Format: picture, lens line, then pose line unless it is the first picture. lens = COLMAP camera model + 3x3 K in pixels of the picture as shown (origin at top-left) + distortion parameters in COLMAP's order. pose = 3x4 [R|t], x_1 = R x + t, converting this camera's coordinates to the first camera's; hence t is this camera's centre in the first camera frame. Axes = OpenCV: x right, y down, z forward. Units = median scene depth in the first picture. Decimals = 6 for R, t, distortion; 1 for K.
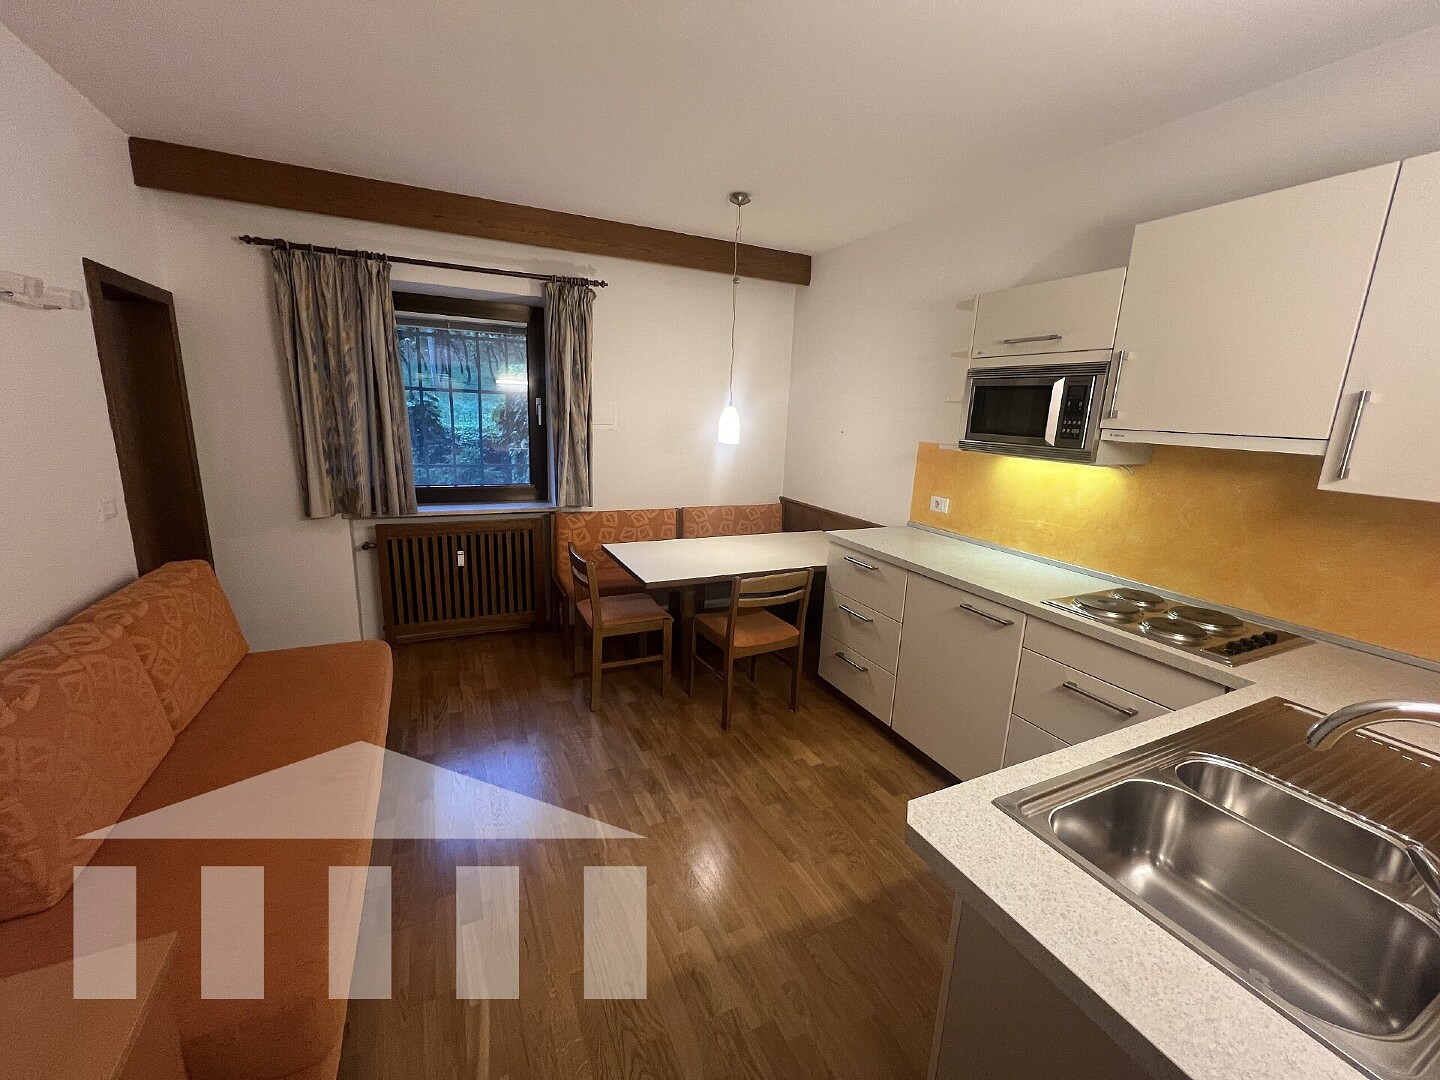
lens RADIAL K [[576.1, 0, 722.1], [0, 576.1, 528.4], [0, 0, 1]] dist [0.019355, 0.000346]
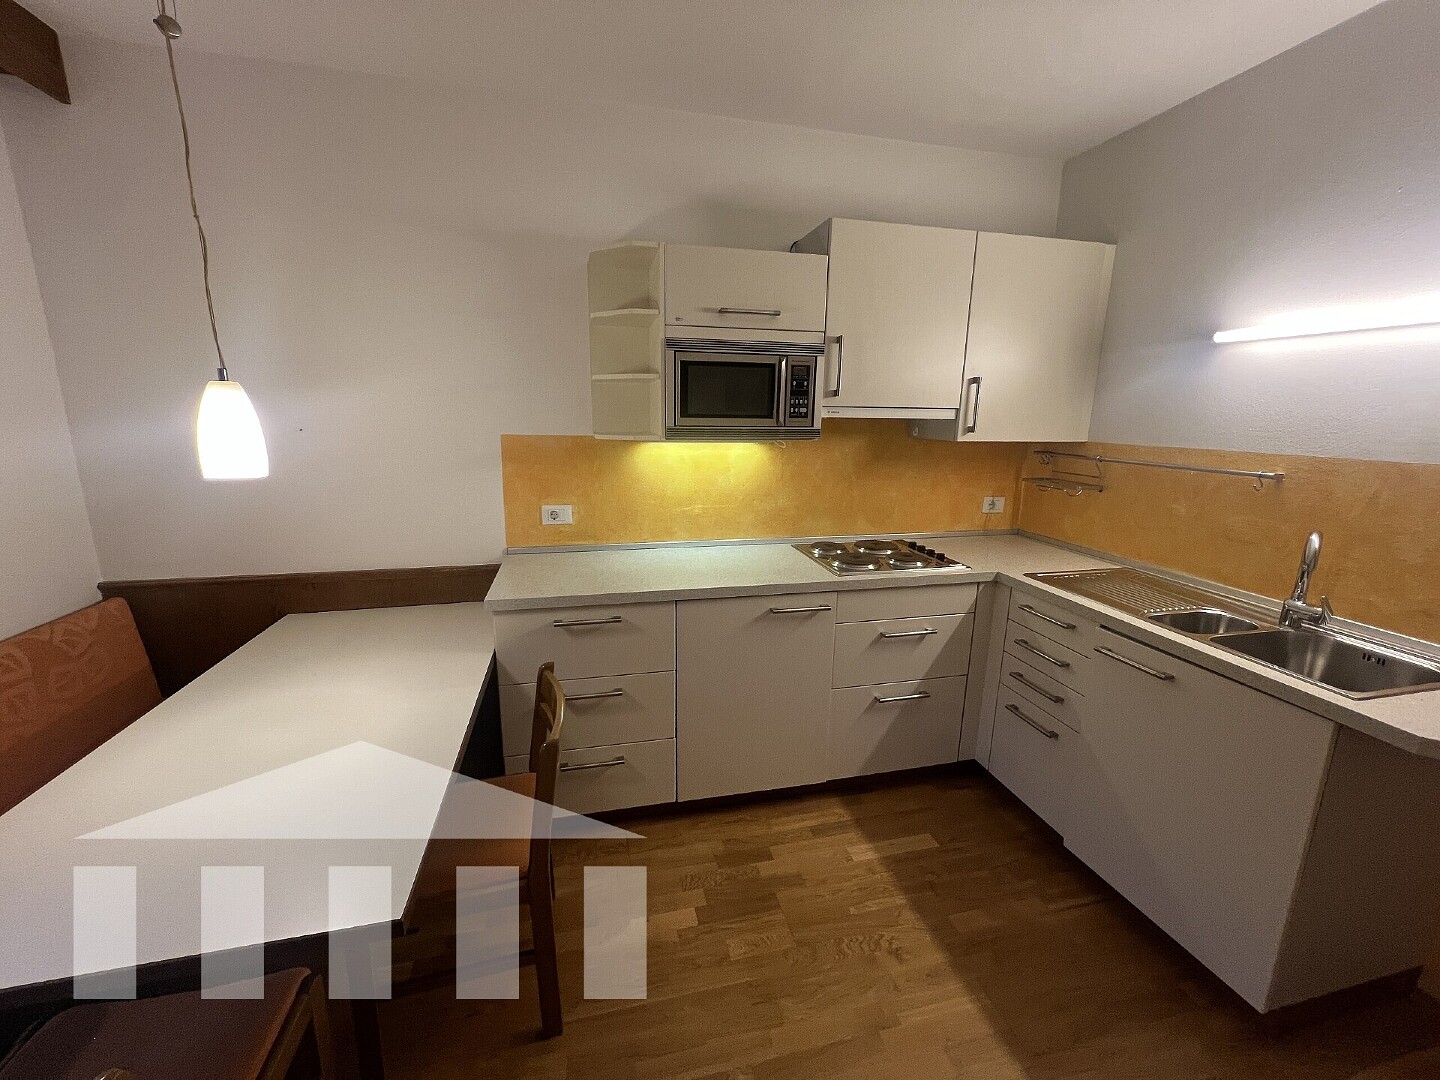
lens RADIAL K [[575.1, 0, 713.8], [0, 575.1, 533.1], [0, 0, 1]] dist [-0.001374, -0.000138]
pose [[0.229572, -0.242056, 0.942712, -0.376302], [0.198378, 0.959886, 0.198156, -0.162091], [-0.952860, 0.141522, 0.268382, 0.770051]]
